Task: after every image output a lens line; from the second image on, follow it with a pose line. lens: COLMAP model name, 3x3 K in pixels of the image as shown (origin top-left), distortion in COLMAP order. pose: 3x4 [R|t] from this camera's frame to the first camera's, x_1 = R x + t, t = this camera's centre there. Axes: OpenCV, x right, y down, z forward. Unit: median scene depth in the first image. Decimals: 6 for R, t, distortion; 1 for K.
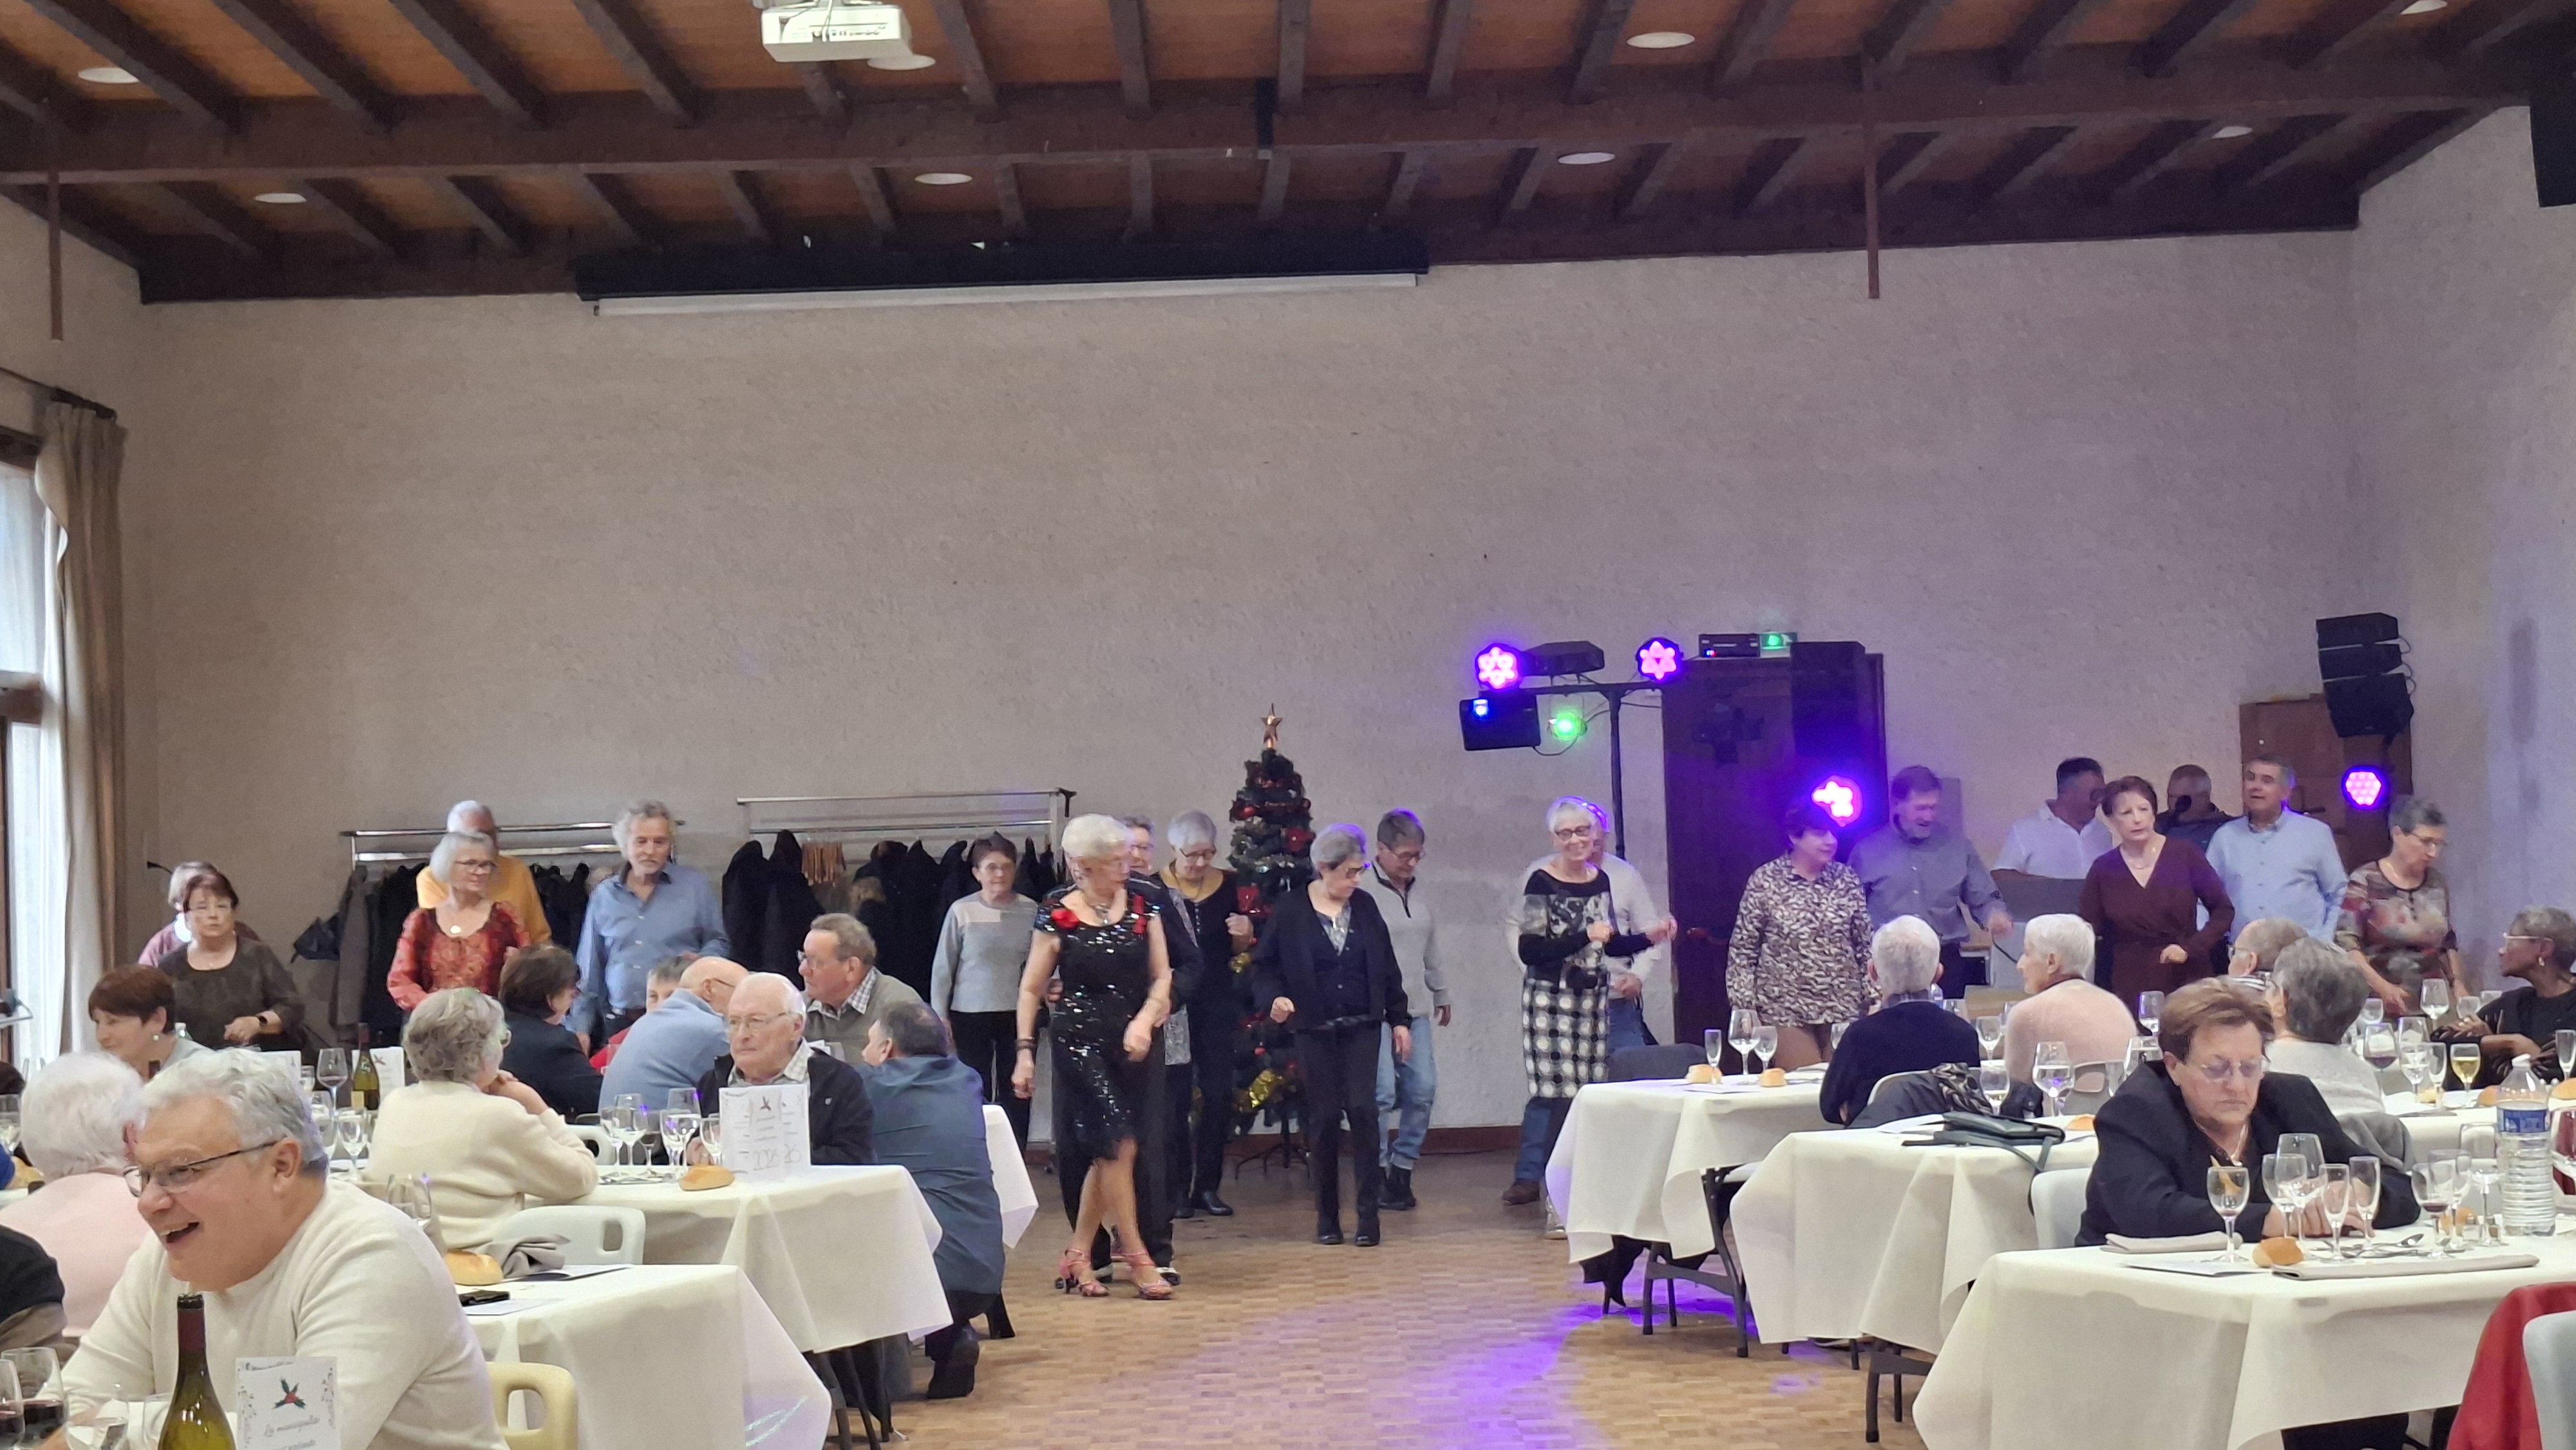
lens RADIAL K [[4022.4, 0, 1292.0], [0, 4022.4, 730.2], [0, 0, 1]] dist [0.059872, 0.110414]
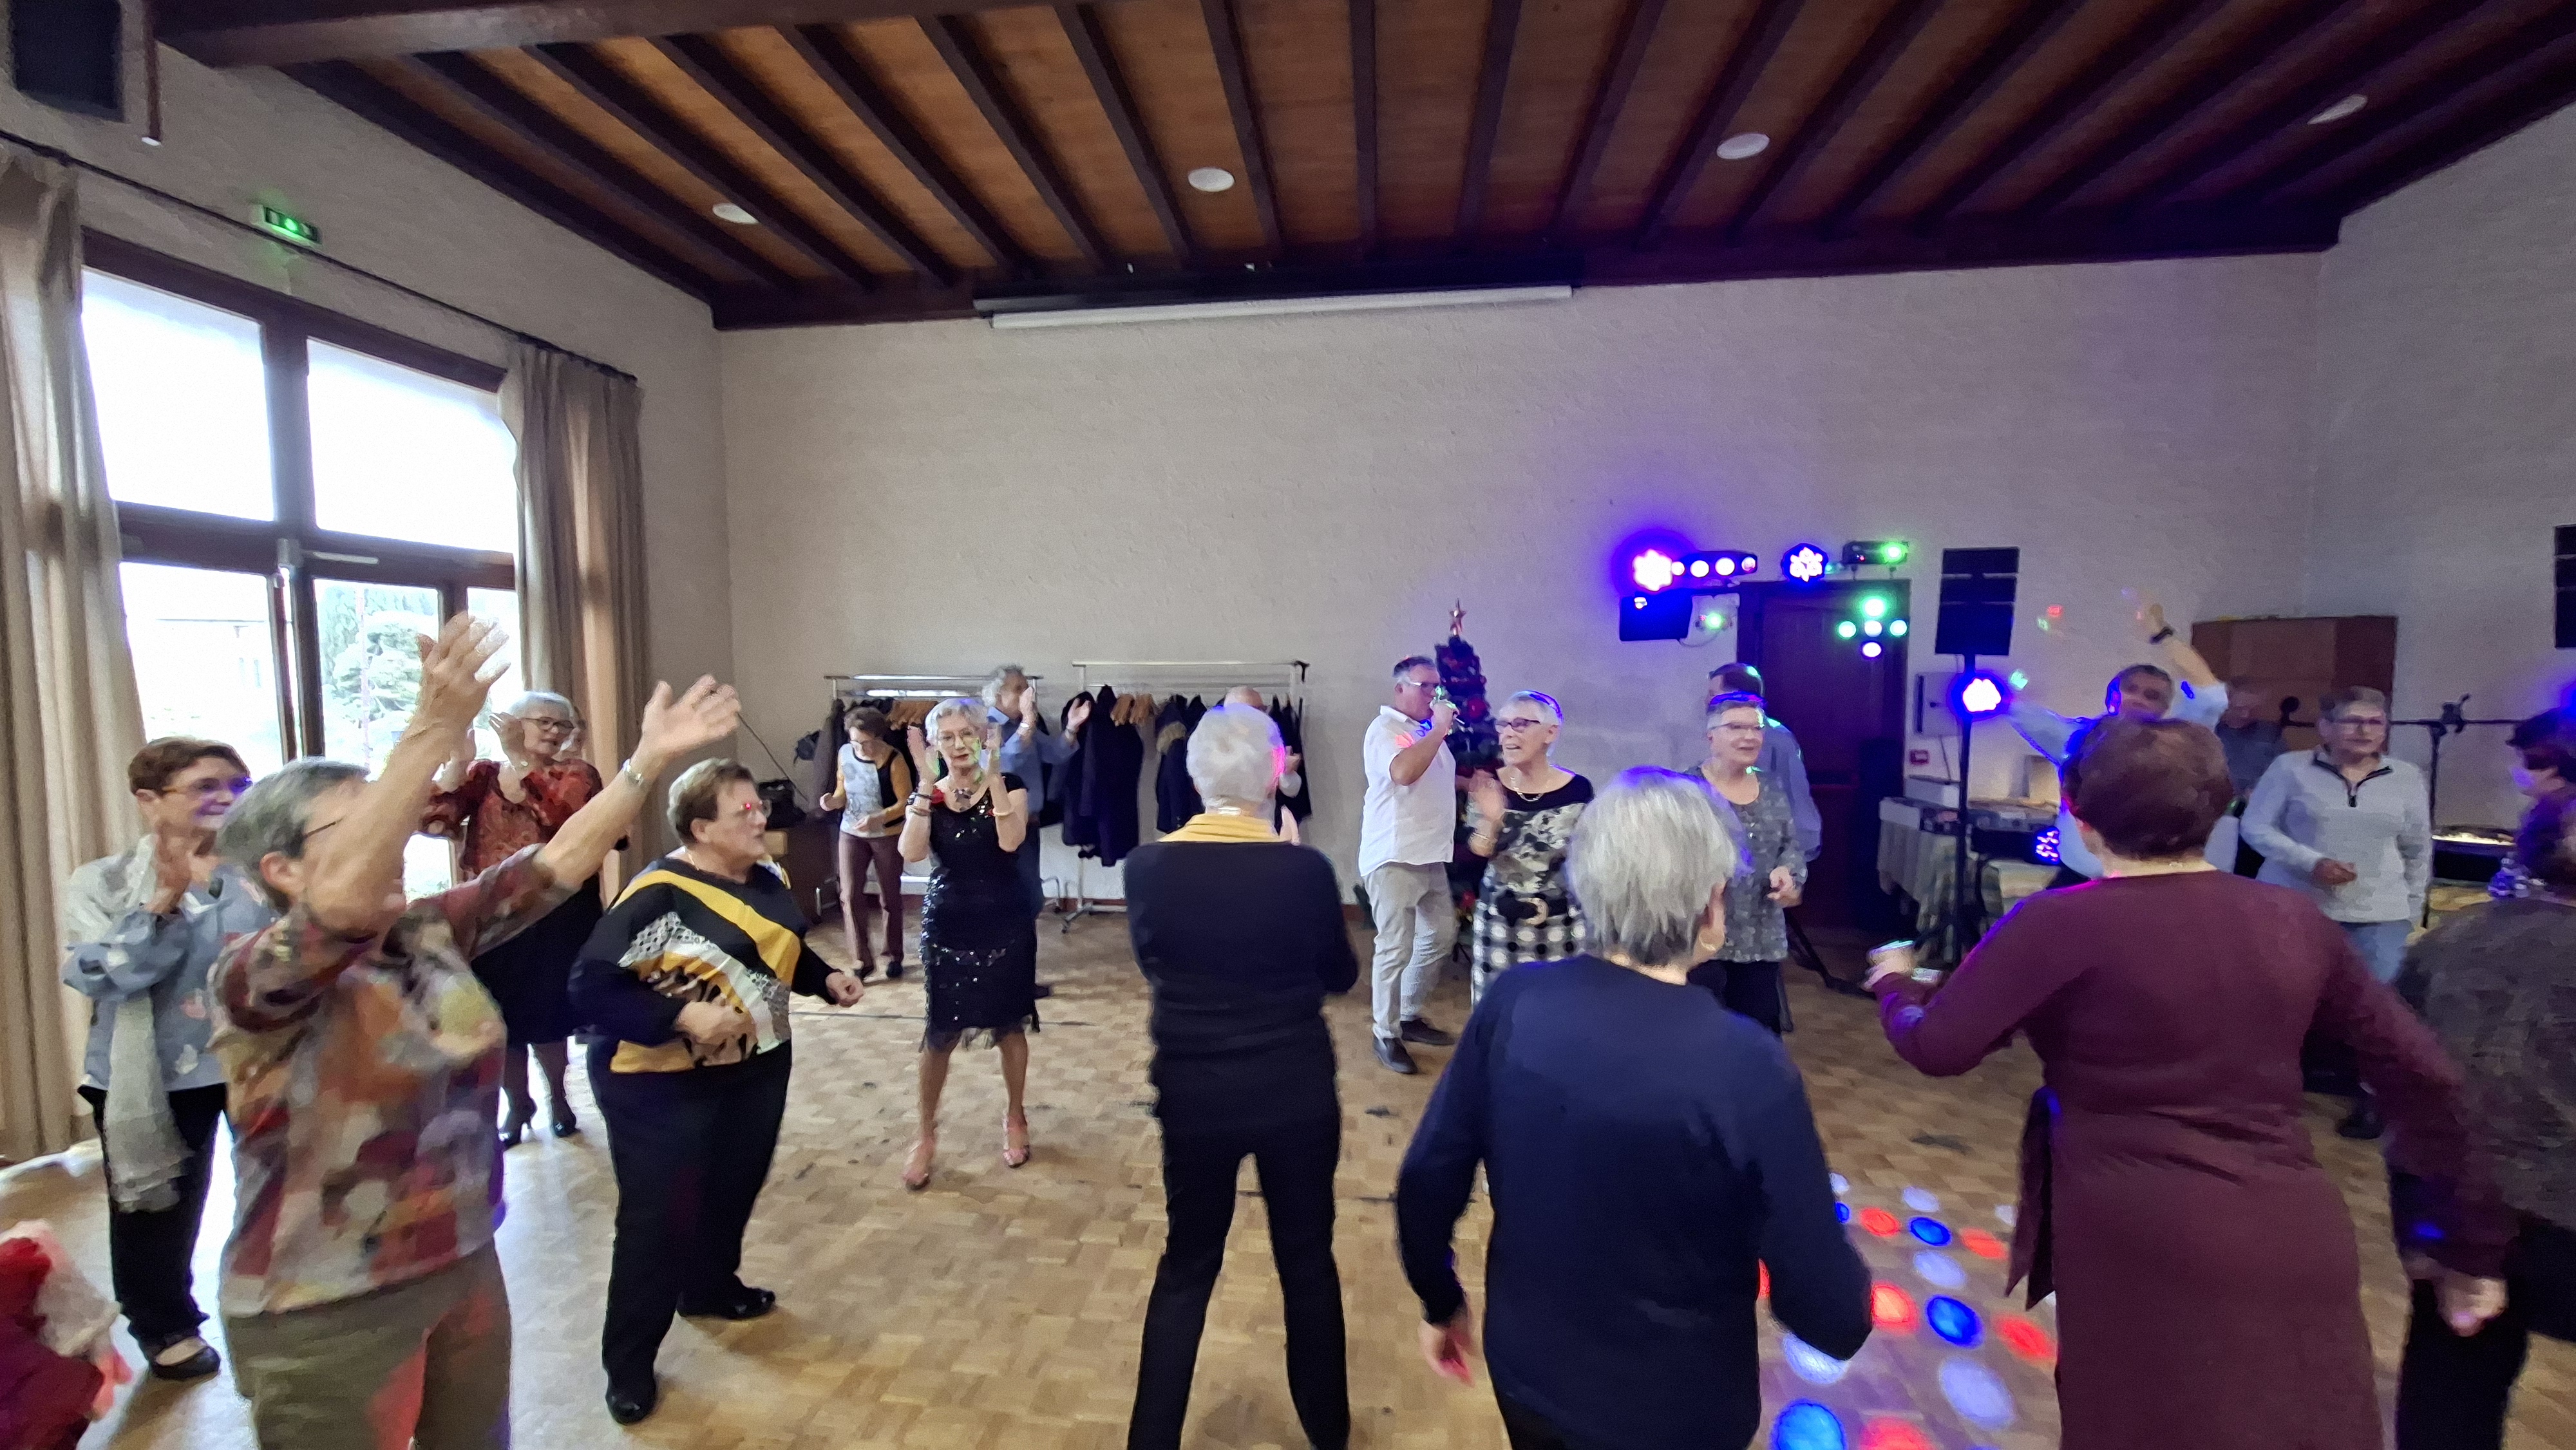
lens RADIAL K [[984.3, 0, 1234.5], [0, 984.3, 719.5], [0, 0, 1]] dist [-0.059778, 0.000005]
pose [[0.983667, 0.038389, -0.175857, -0.019412], [-0.026525, 0.997241, 0.069324, 0.011905], [0.178033, -0.063528, 0.981972, 0.673064]]
